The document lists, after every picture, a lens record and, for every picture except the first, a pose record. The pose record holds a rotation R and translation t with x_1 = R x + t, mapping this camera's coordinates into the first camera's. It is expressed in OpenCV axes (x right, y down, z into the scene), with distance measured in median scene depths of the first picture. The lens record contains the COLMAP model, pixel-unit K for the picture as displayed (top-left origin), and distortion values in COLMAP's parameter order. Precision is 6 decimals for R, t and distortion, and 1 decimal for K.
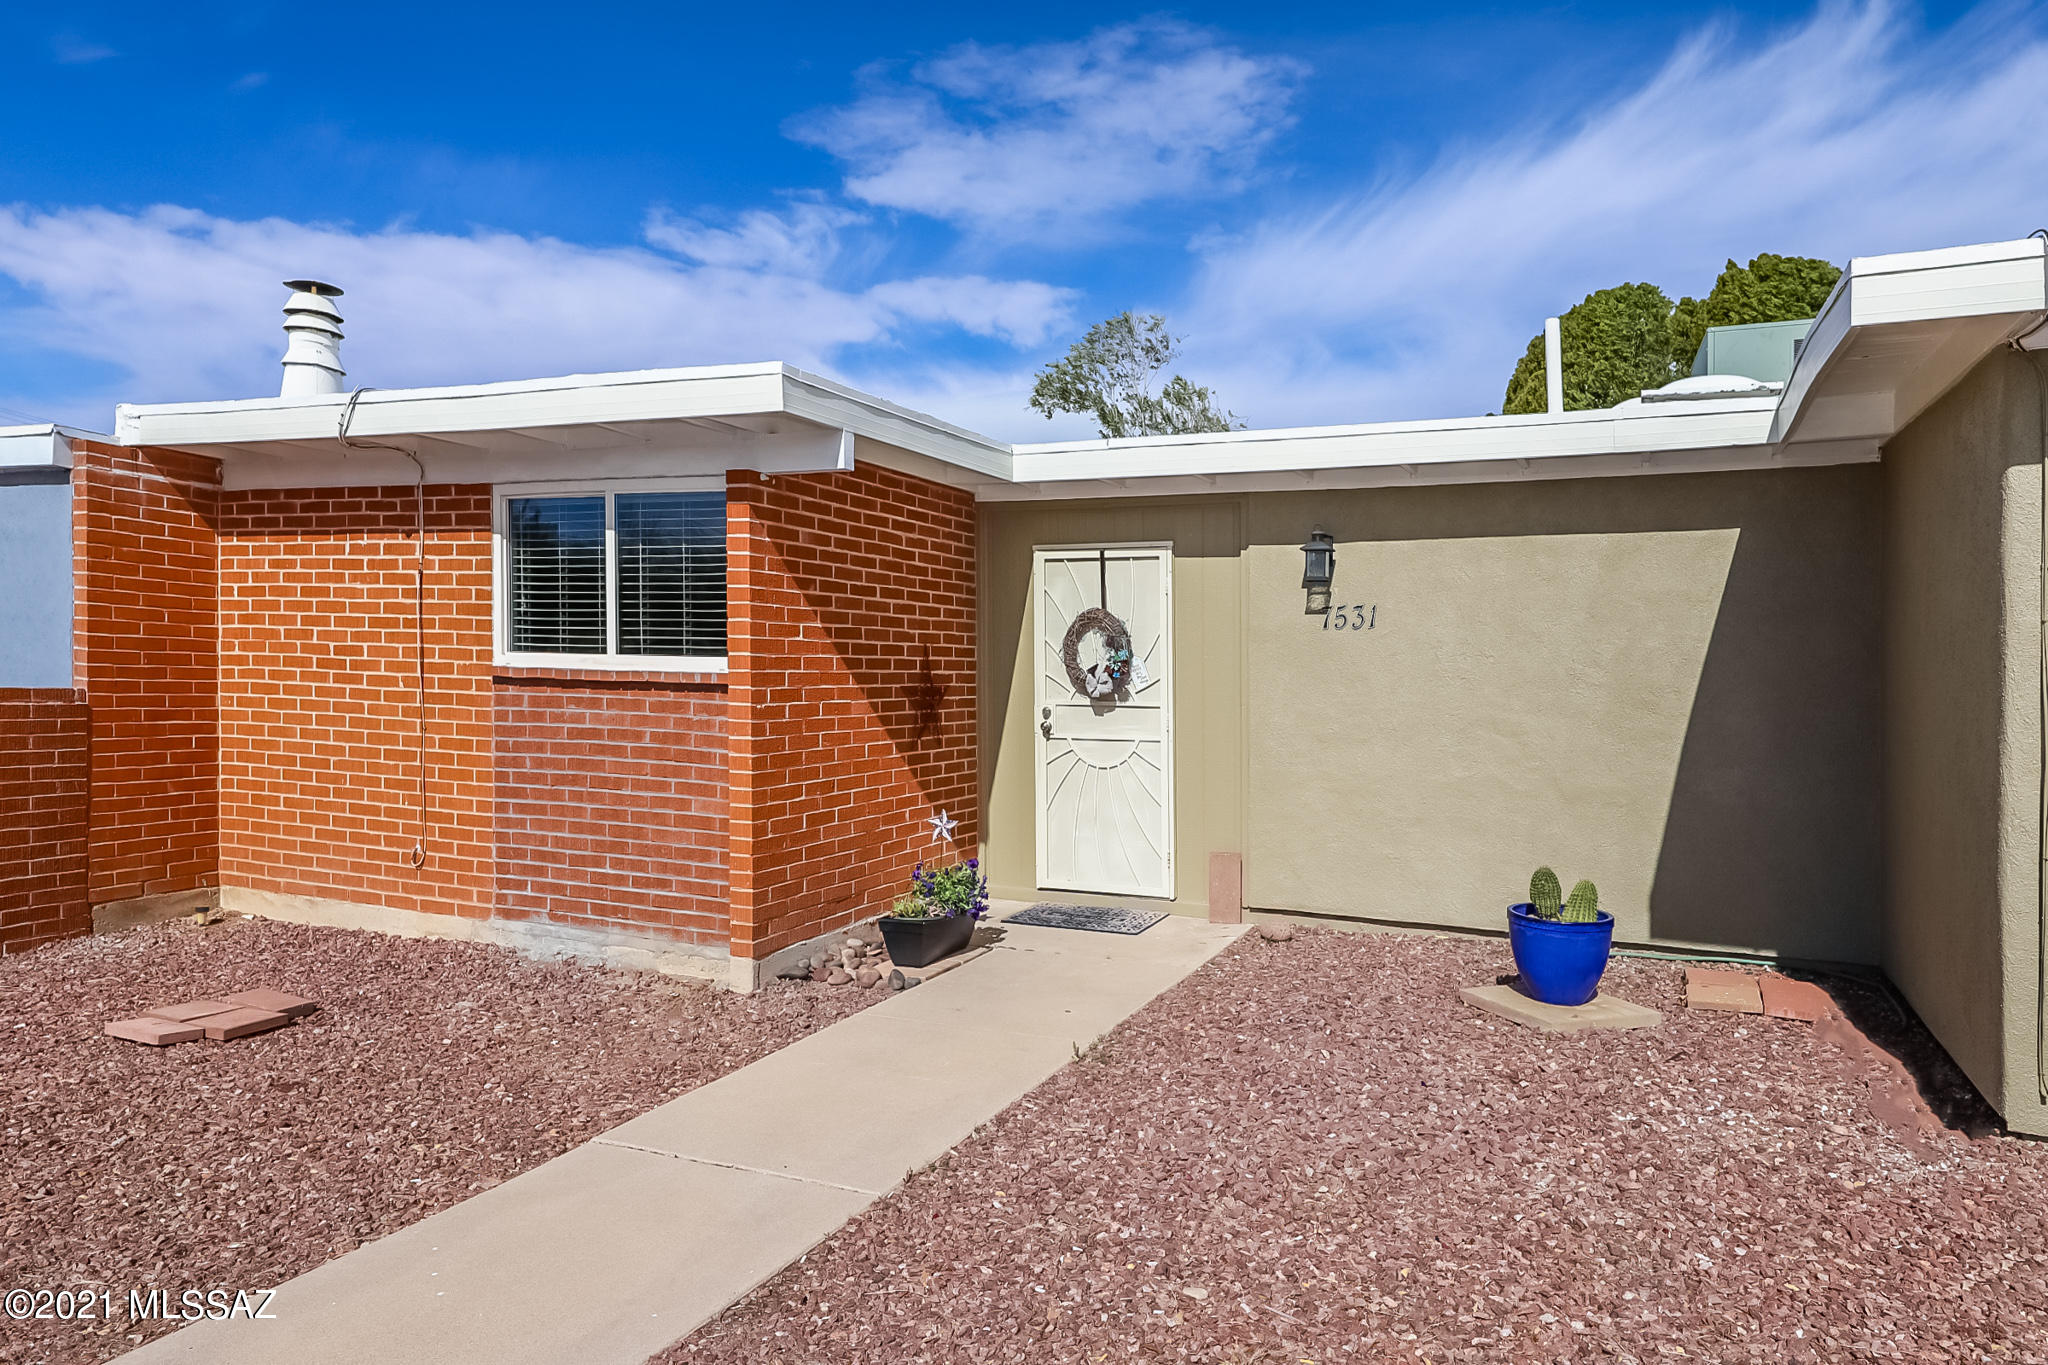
lens RADIAL K [[1263.8, 0, 1020.9], [0, 1263.8, 789.9], [0, 0, 1]] dist [-0.013613, 0.074649]
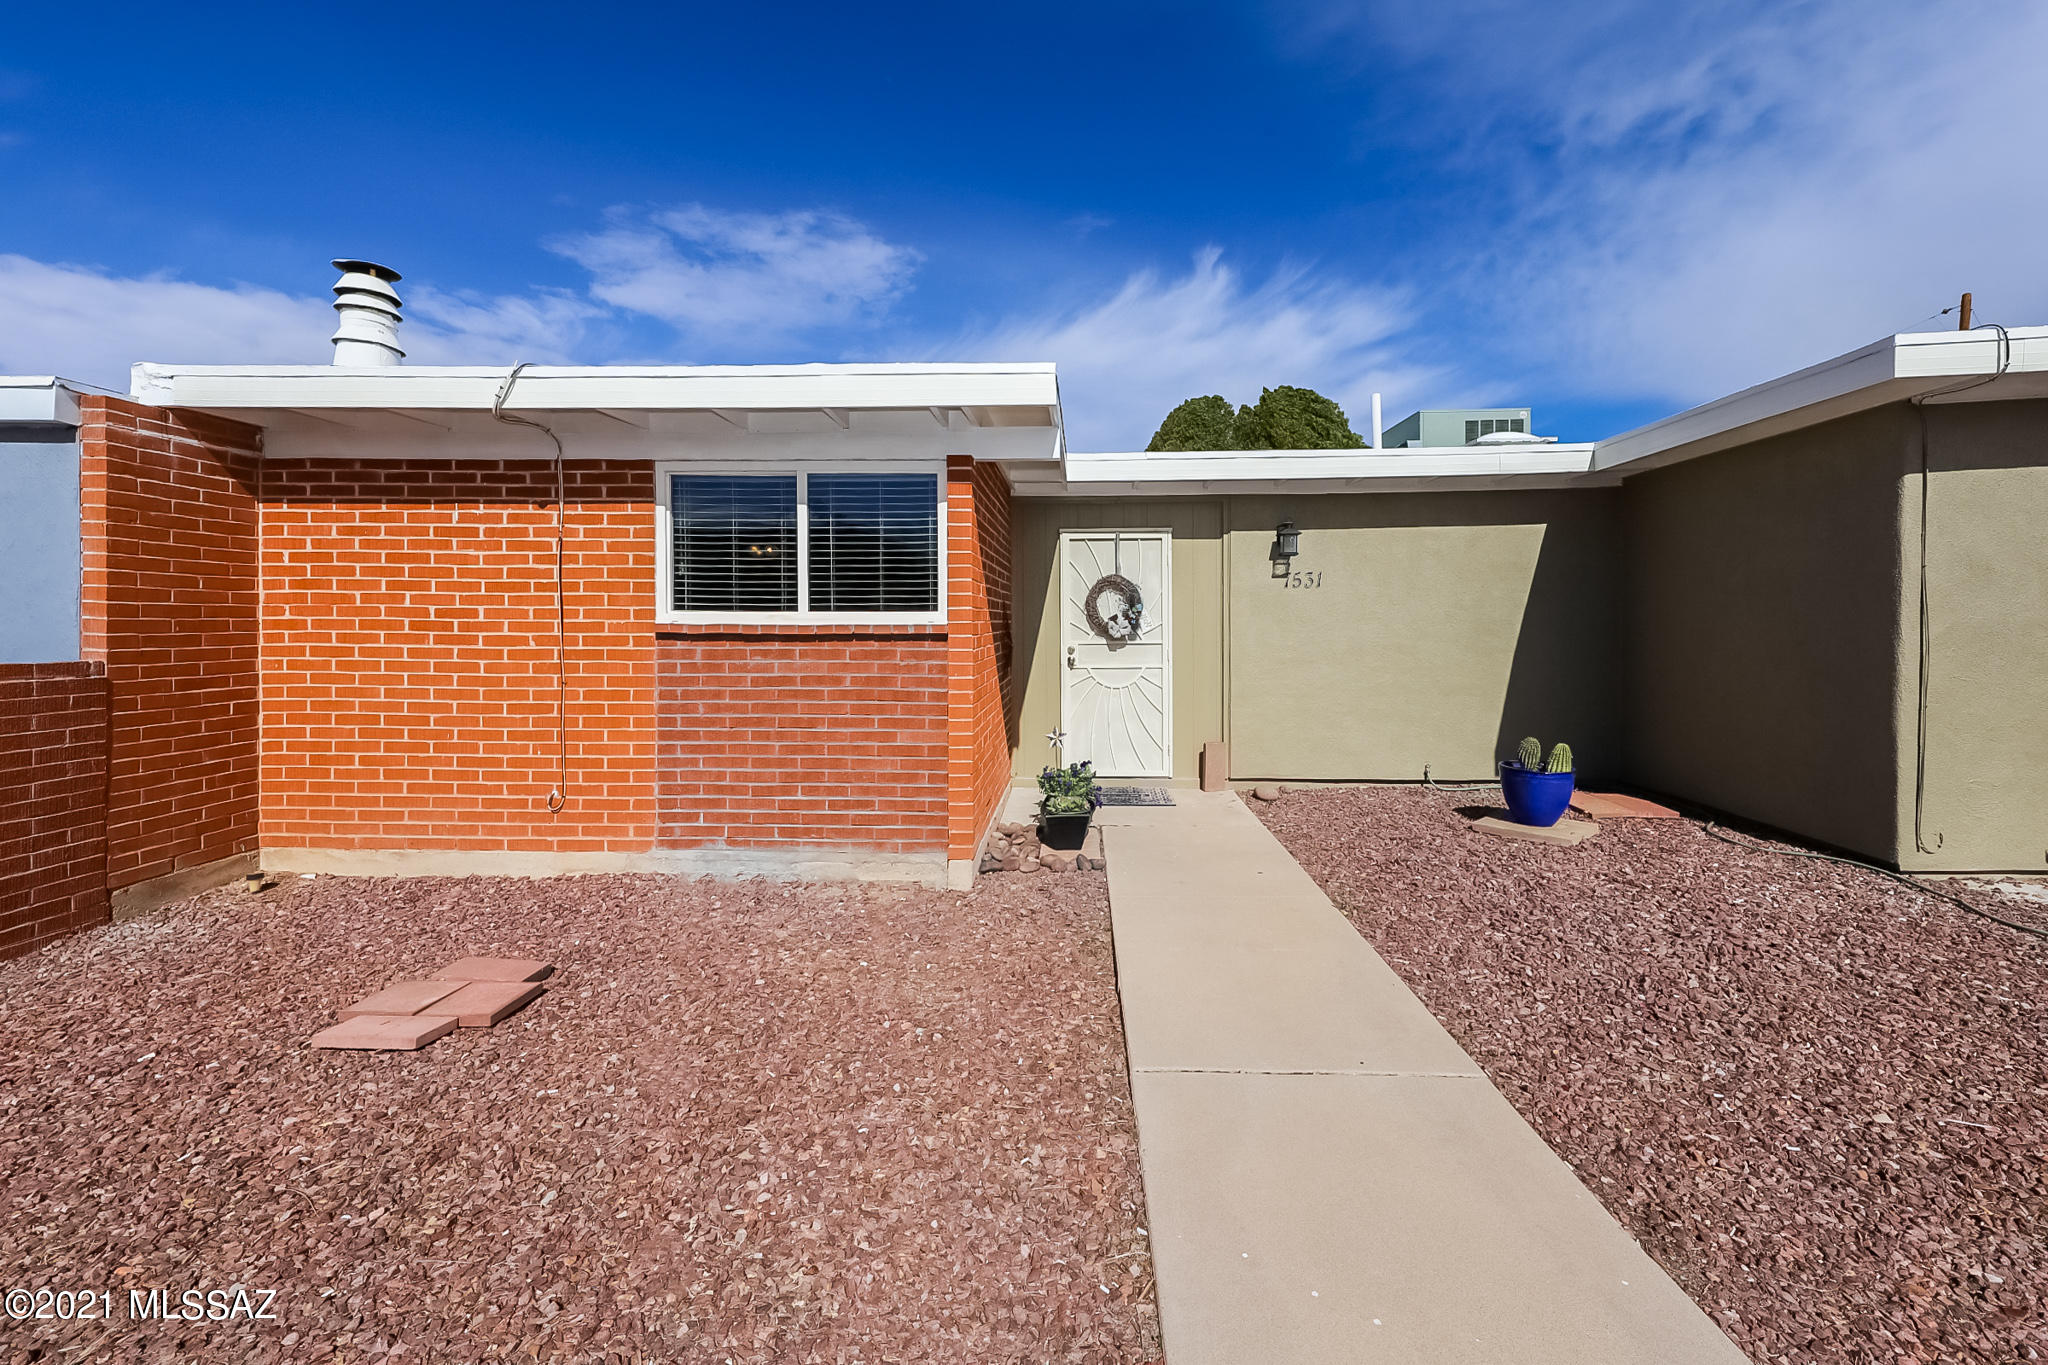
lens RADIAL K [[775.8, 0, 1027.8], [0, 775.8, 676.2], [0, 0, 1]] dist [0.033698, 0.000136]
pose [[0.934162, -0.044183, 0.354104, -0.340443], [0.053509, 0.998430, -0.016583, -0.021844], [-0.352815, 0.034439, 0.935059, 0.228284]]
